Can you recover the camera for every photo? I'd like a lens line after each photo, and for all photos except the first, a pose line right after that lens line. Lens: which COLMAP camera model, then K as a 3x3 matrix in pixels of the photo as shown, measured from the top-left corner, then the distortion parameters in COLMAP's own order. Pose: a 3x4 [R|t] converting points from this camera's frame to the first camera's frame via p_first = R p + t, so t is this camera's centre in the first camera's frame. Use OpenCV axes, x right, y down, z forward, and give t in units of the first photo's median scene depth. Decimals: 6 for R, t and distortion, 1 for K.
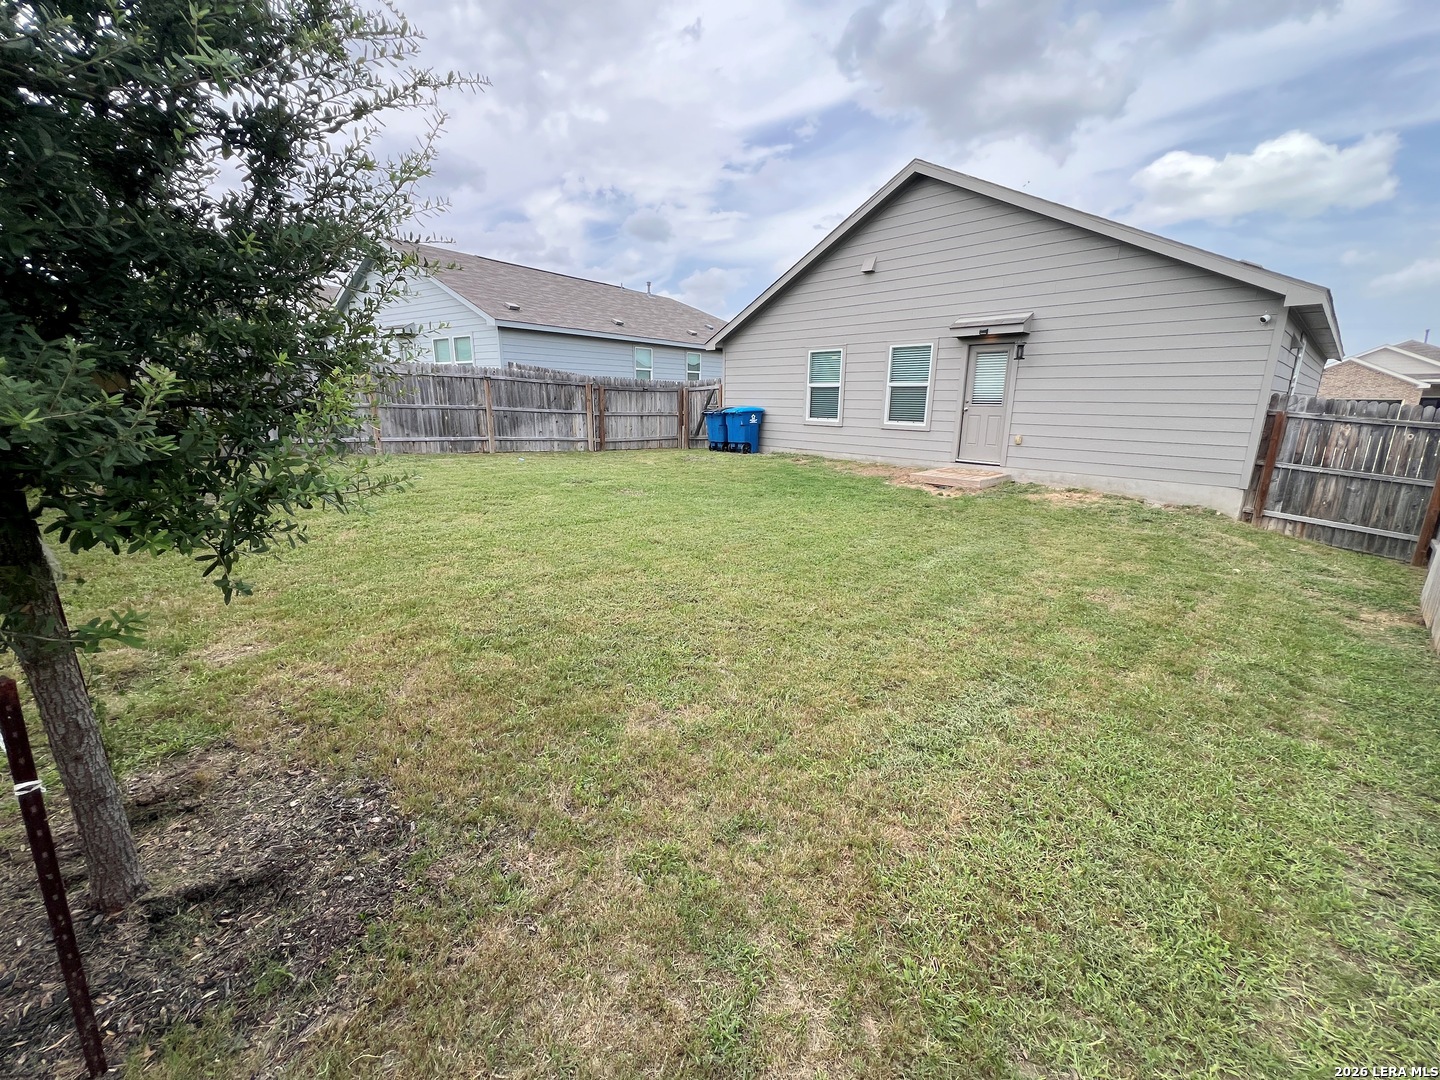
lens RADIAL K [[579.3, 0, 718.2], [0, 579.3, 536.1], [0, 0, 1]] dist [0.002112, -0.000173]
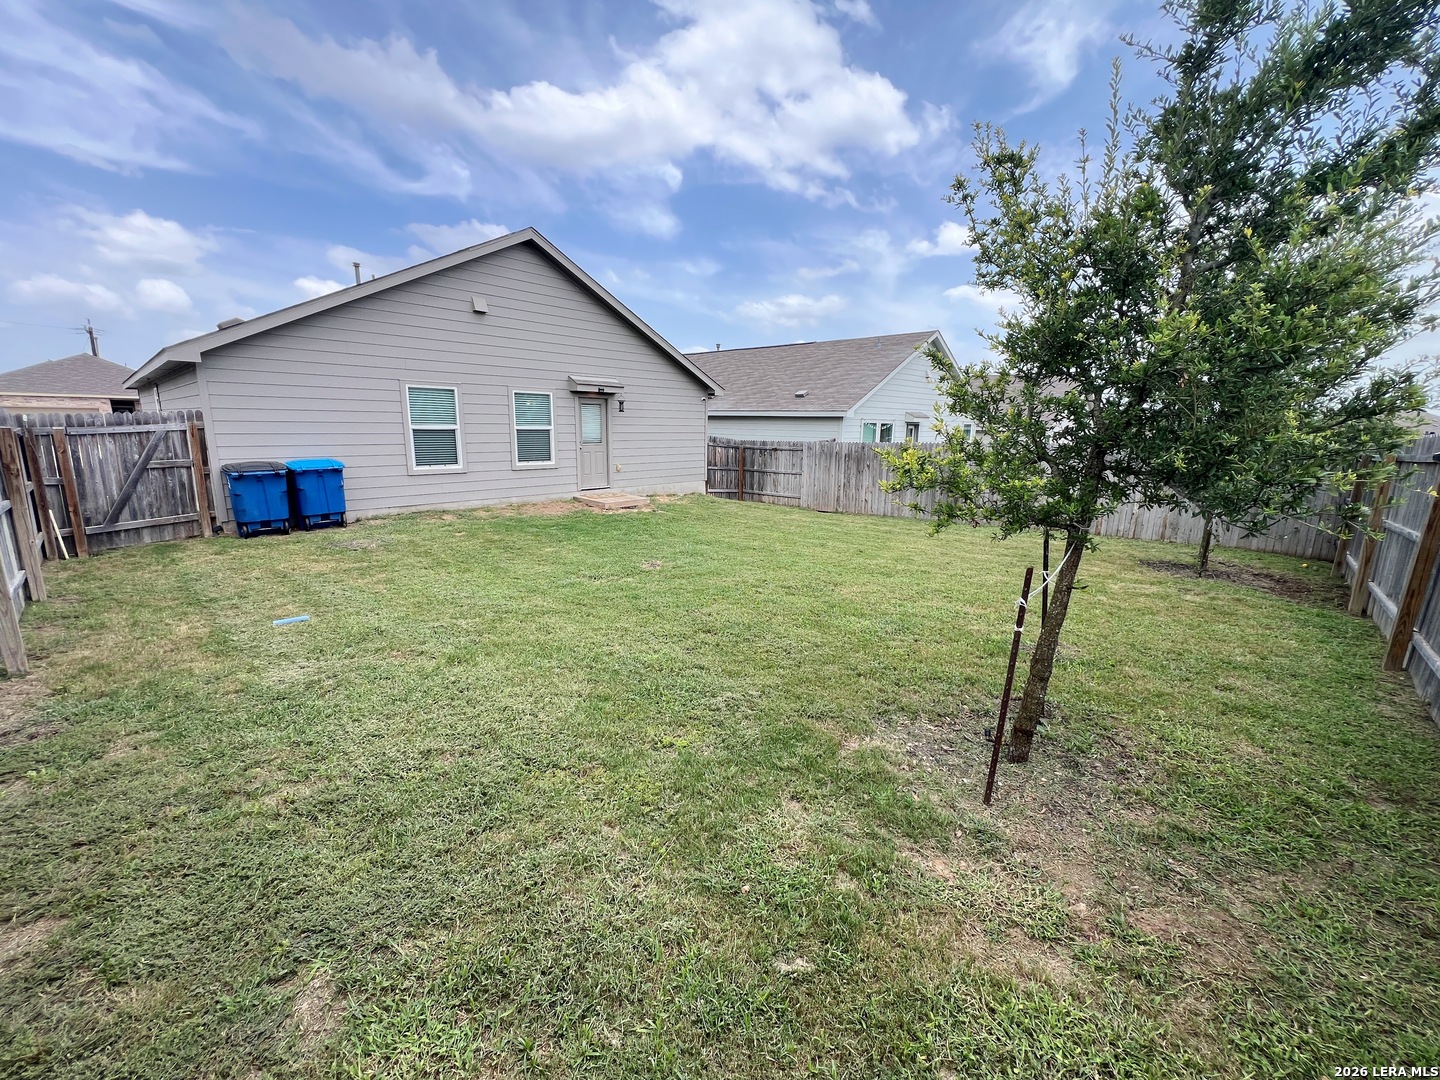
lens RADIAL K [[579.5, 0, 718.3], [0, 579.5, 543.7], [0, 0, 1]] dist [-0.002220, 0.000694]
pose [[-0.072066, -0.191393, 0.978864, -0.747858], [0.240070, 0.949235, 0.203274, -0.179763], [-0.968077, 0.249645, -0.022460, 0.693671]]
